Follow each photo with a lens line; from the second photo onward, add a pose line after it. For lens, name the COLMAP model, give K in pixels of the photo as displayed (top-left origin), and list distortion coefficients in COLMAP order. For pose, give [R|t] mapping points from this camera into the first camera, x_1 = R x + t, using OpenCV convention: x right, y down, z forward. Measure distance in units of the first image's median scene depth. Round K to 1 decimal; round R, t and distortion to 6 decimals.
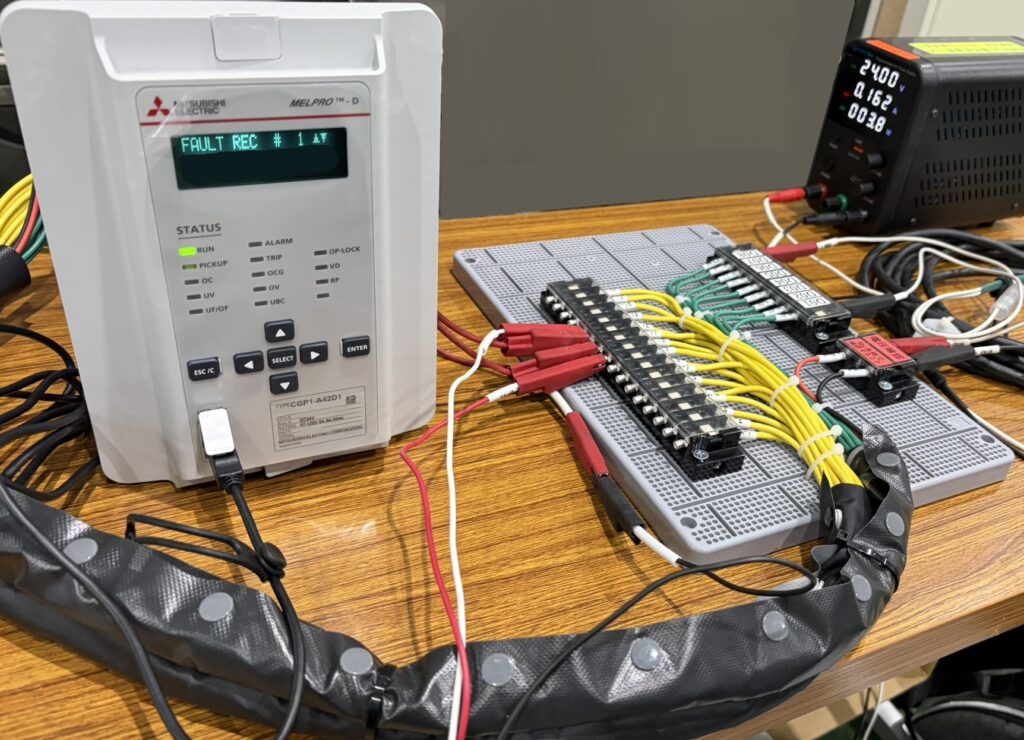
lens RADIAL K [[931.9, 0, 516.6], [0, 931.9, 371.2], [0, 0, 1]] dist [0.034391, -0.000839]
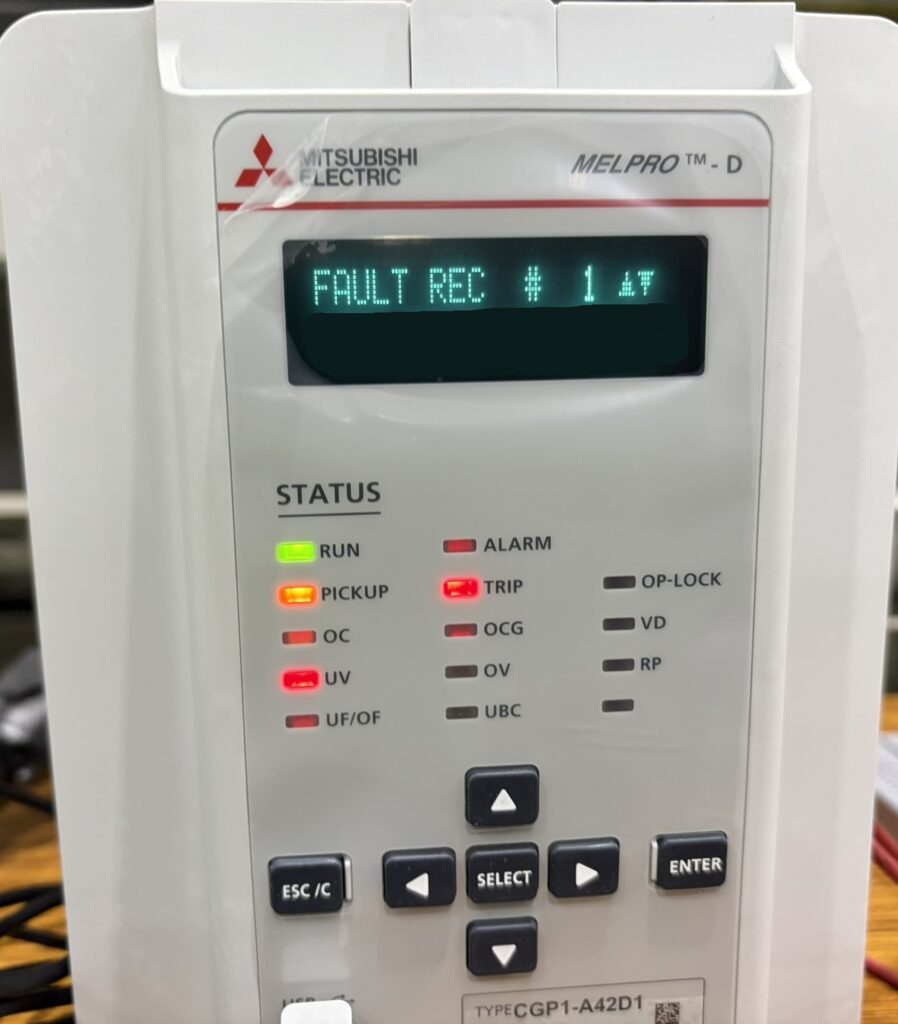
lens RADIAL K [[911.9, 0, 446.4], [0, 911.9, 514.6], [0, 0, 1]] dist [0.062113, -0.216532]
pose [[0.953694, -0.040161, -0.298085, -0.162057], [-0.097356, 0.896477, -0.432262, 0.019121], [0.284587, 0.441266, 0.851055, 0.635340]]
